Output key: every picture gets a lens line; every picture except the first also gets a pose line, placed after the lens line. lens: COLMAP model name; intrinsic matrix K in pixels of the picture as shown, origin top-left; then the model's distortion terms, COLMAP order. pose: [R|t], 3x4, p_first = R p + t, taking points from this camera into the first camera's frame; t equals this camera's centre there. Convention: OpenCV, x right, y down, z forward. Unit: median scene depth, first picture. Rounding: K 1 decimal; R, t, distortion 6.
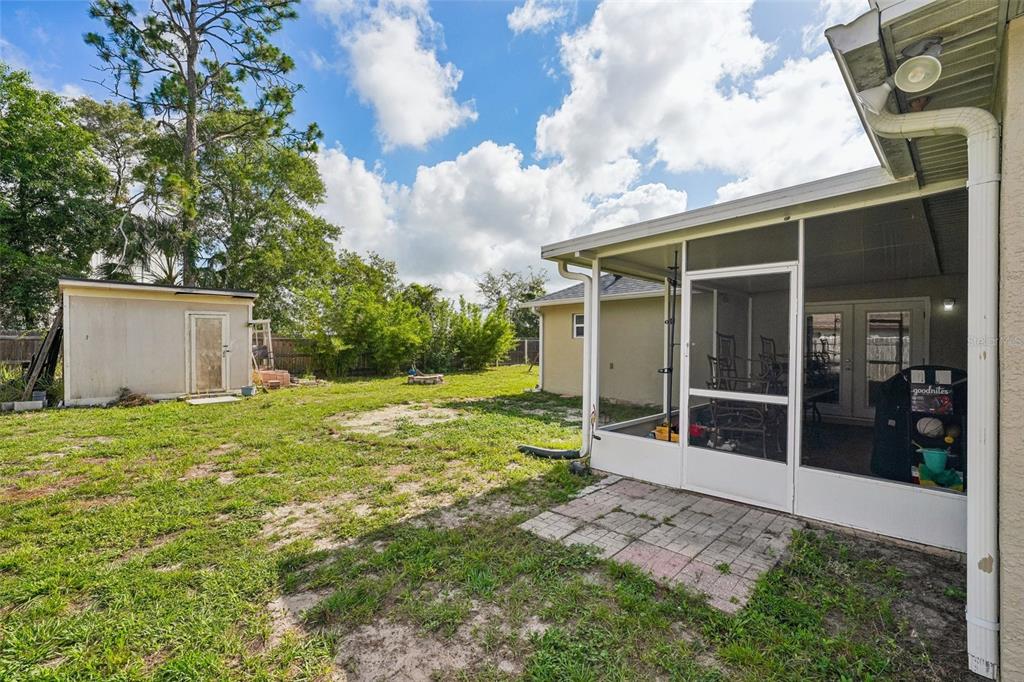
lens RADIAL K [[435.4, 0, 512.1], [0, 435.4, 345.5], [0, 0, 1]] dist [-0.010728, 0.003950]
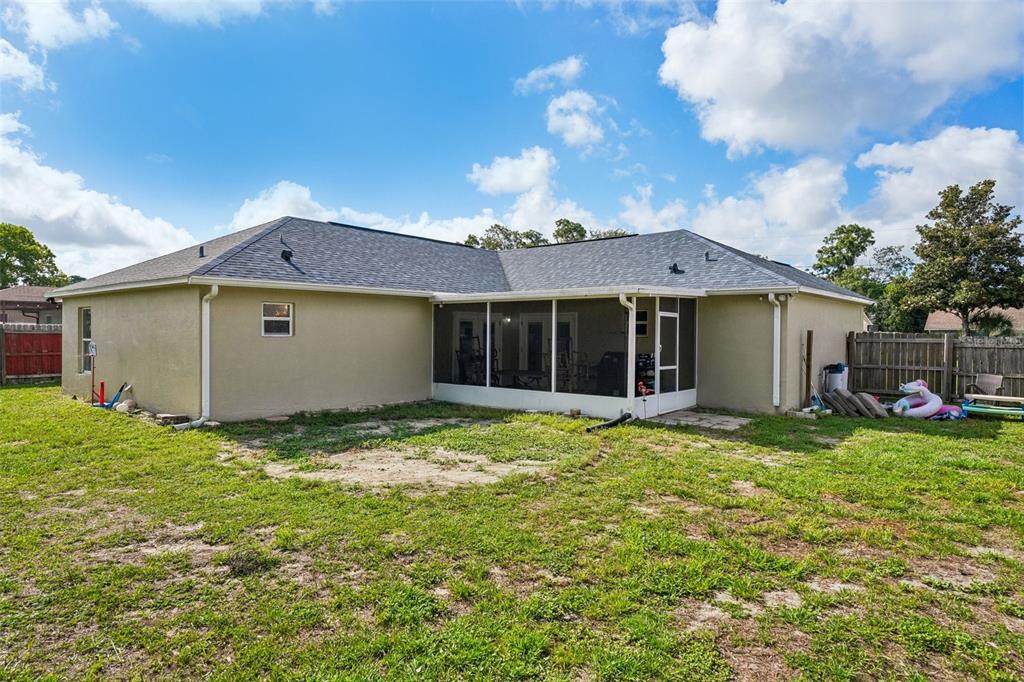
lens RADIAL K [[613.0, 0, 511.7], [0, 613.0, 338.8], [0, 0, 1]] dist [-0.000202, -0.000007]
pose [[-0.110461, -0.018736, 0.993704, -1.017764], [-0.001509, 0.999824, 0.018684, -0.038432], [-0.993879, 0.000565, -0.110469, 0.843799]]
